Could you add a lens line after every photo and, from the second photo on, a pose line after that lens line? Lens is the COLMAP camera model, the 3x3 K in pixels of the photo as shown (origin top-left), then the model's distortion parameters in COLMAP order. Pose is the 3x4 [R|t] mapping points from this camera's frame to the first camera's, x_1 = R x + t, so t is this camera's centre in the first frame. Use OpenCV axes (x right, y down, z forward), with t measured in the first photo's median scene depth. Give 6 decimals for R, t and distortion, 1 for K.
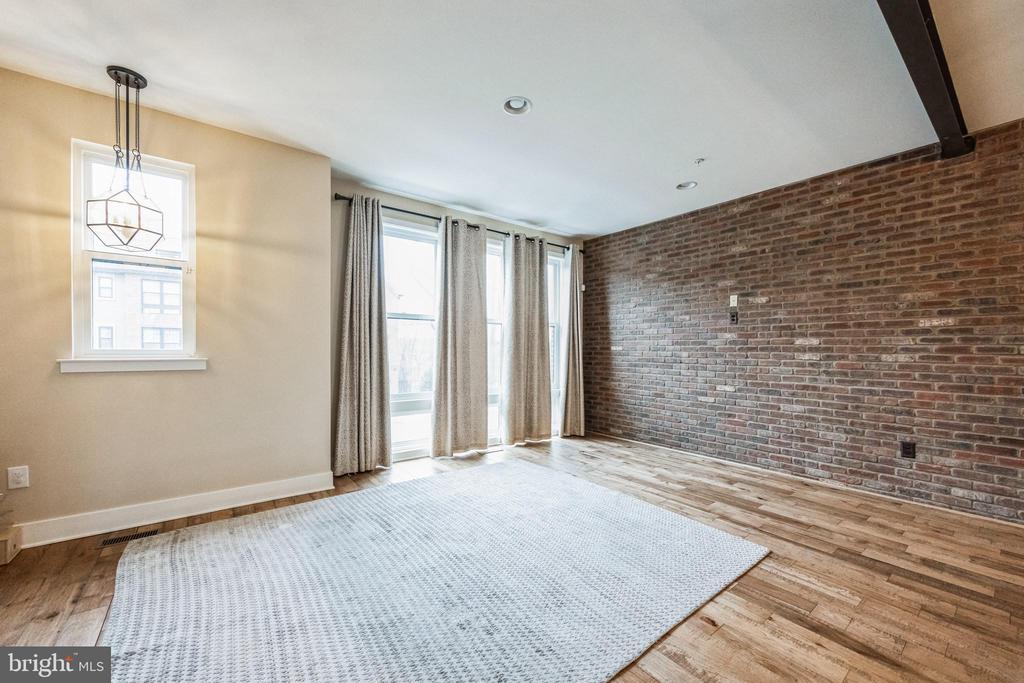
lens RADIAL K [[401.3, 0, 518.3], [0, 401.3, 354.7], [0, 0, 1]] dist [-0.002133, -0.000172]
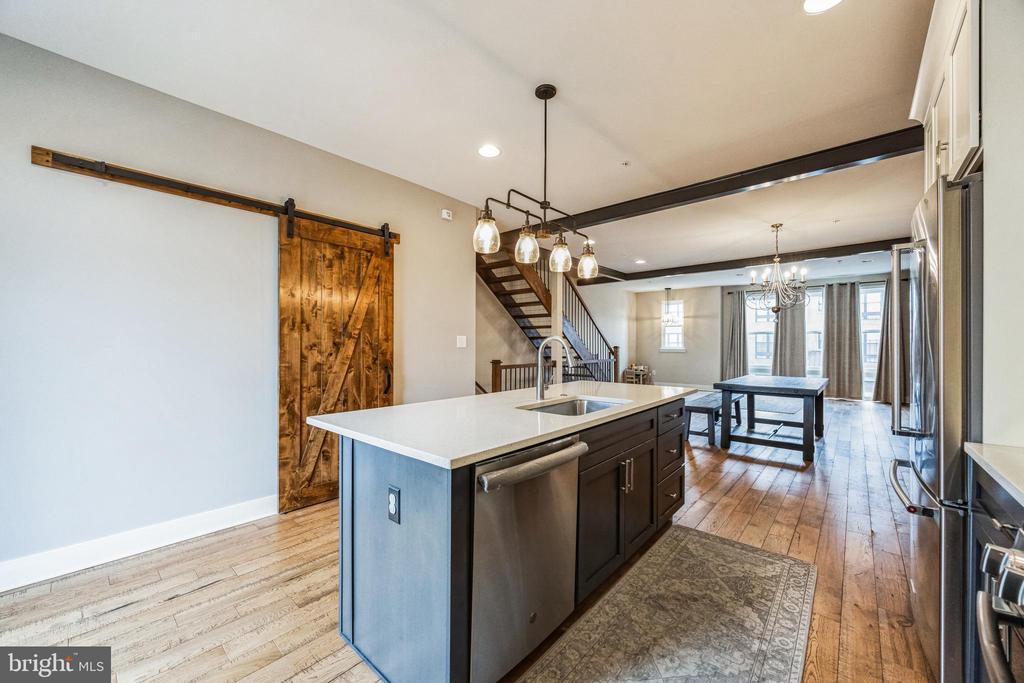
lens RADIAL K [[392.7, 0, 503.8], [0, 392.7, 346.8], [0, 0, 1]] dist [-0.006683, 0.001719]
pose [[0.181252, -0.000174, -0.983437, 2.121941], [-0.012983, 0.999912, -0.002570, 0.016501], [0.983351, 0.013234, 0.181234, -1.137155]]
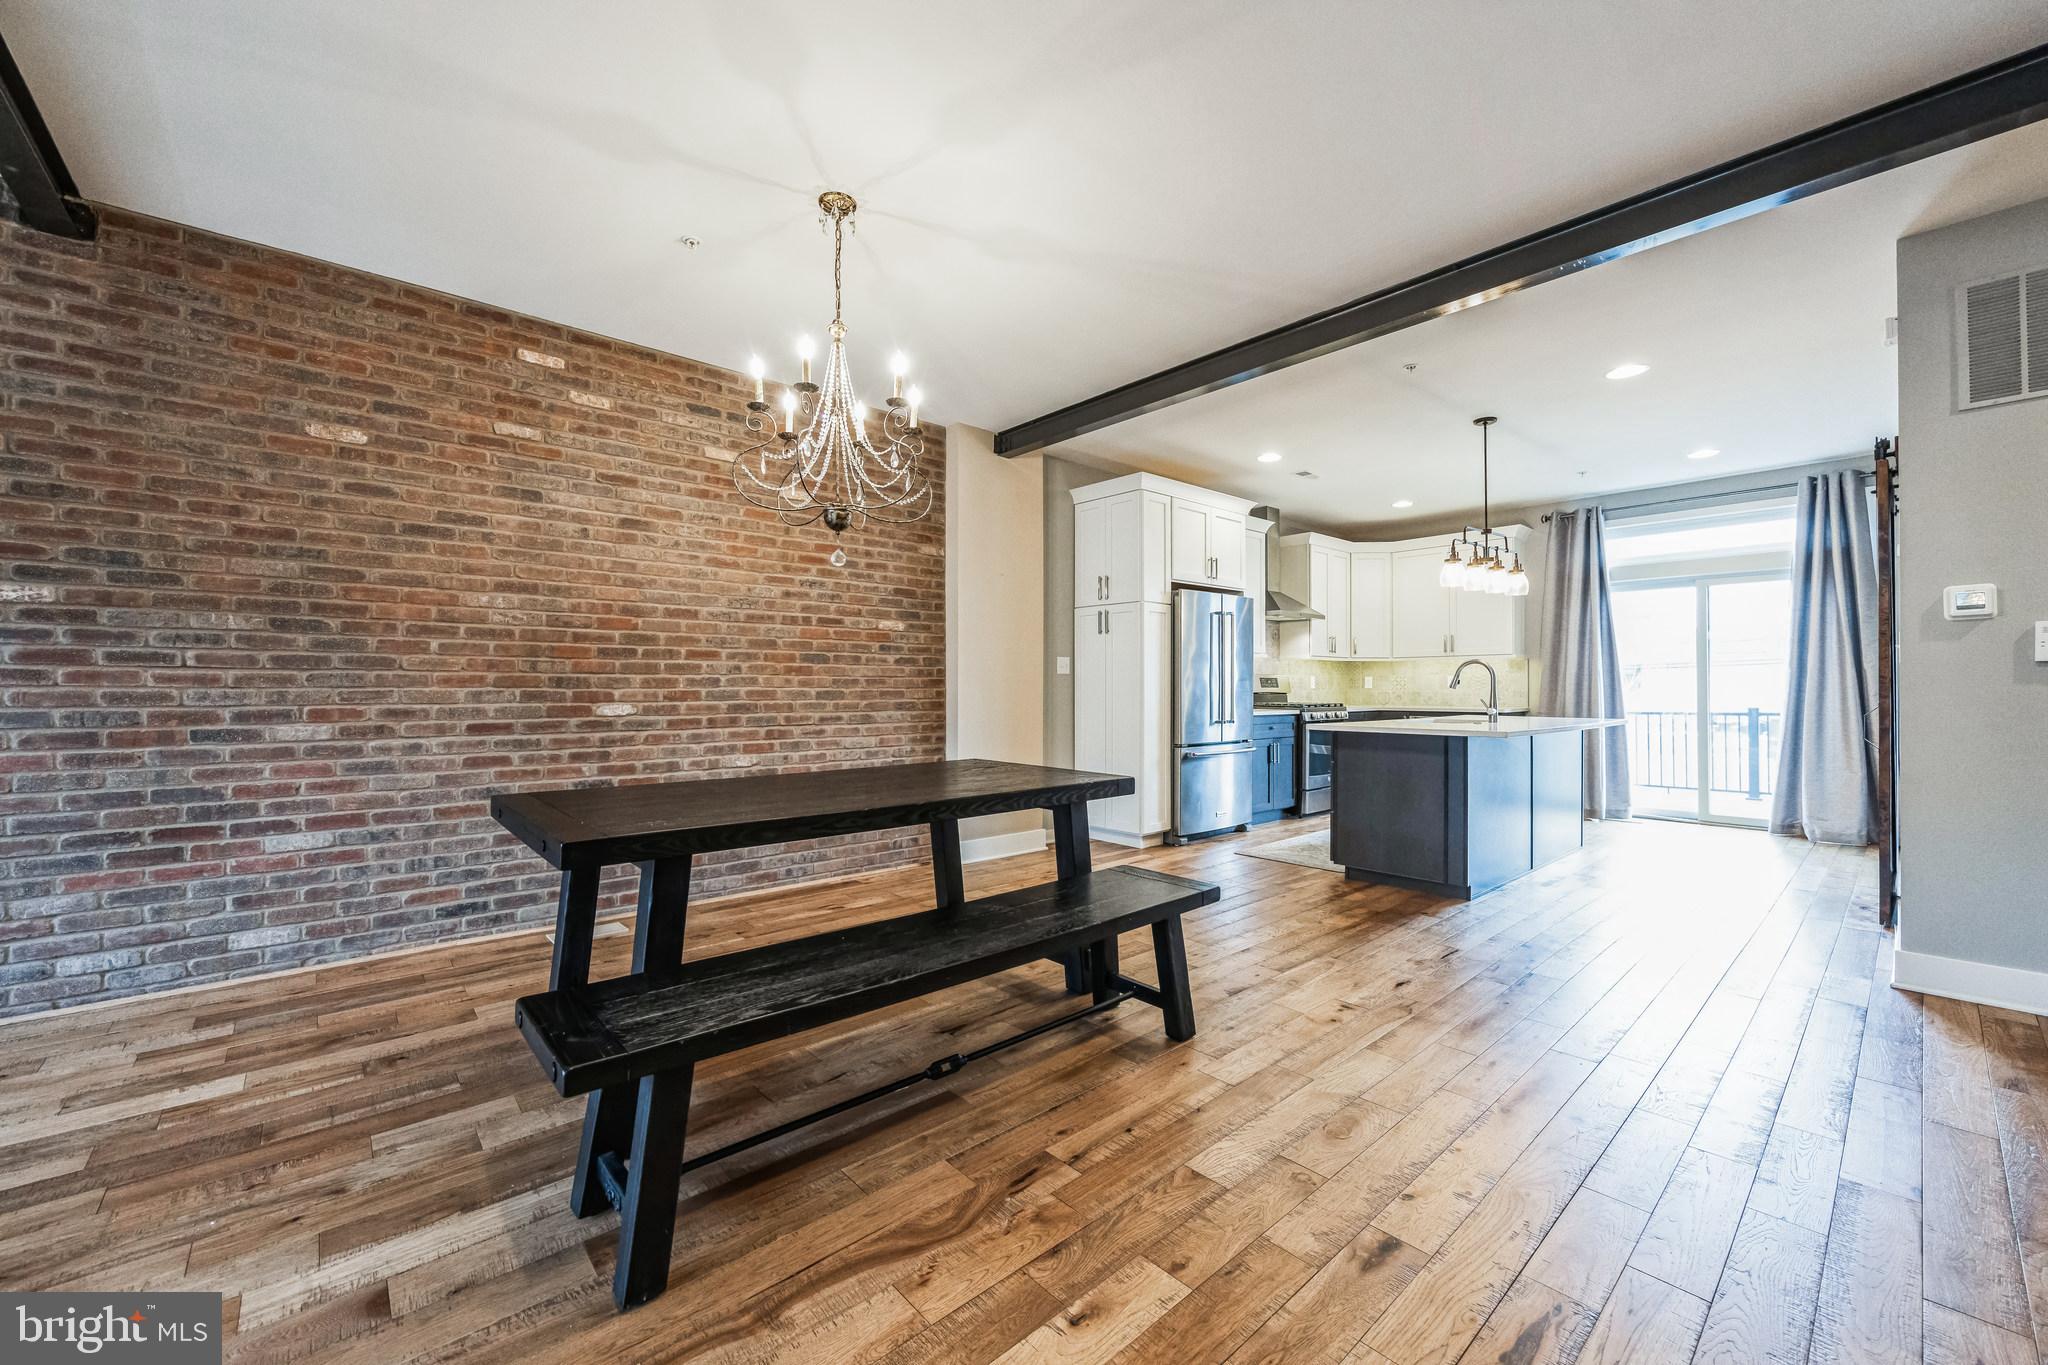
lens RADIAL K [[785.4, 0, 1003.0], [0, 785.4, 686.0], [0, 0, 1]] dist [-0.006683, 0.001719]
pose [[-0.045931, -0.004009, 0.998937, 0.129422], [0.012510, 0.999911, 0.004588, 0.025785], [-0.998866, 0.012707, -0.045877, -0.028544]]
